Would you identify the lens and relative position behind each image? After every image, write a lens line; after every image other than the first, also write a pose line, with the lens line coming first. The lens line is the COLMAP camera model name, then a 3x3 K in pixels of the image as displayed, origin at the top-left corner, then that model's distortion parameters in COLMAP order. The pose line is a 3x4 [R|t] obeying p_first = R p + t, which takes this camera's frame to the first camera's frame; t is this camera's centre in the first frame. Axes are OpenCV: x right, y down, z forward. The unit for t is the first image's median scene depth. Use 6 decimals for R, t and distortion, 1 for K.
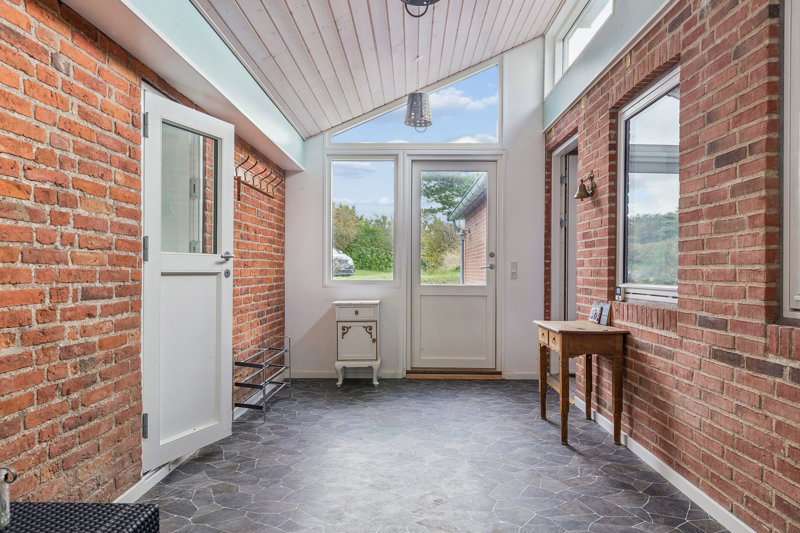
lens RADIAL K [[532.1, 0, 400.0], [0, 532.1, 266.5], [0, 0, 1]] dist [0.003355, 0.000667]
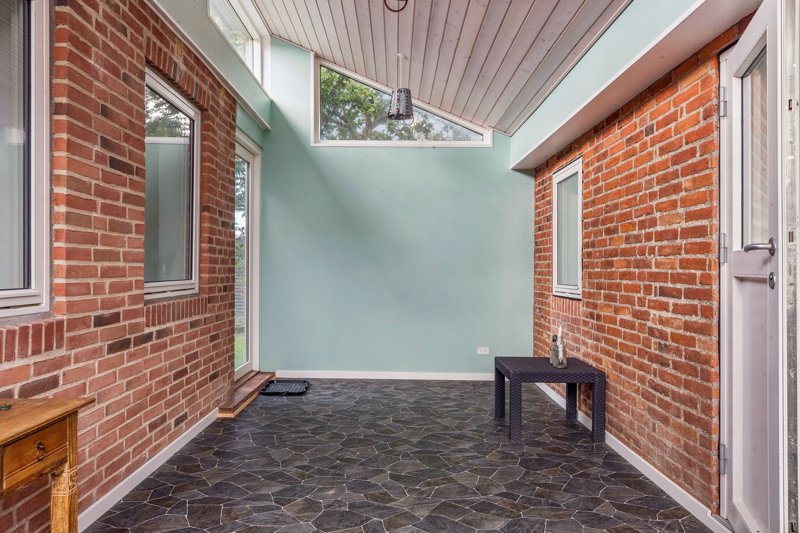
lens RADIAL K [[532.1, 0, 400.0], [0, 532.1, 266.5], [0, 0, 1]] dist [0.003355, 0.000667]
pose [[-0.999603, -0.010876, -0.025999, 0.064312], [-0.010546, 0.999863, -0.012791, 0.014533], [0.026135, -0.012512, -0.999580, 2.158210]]
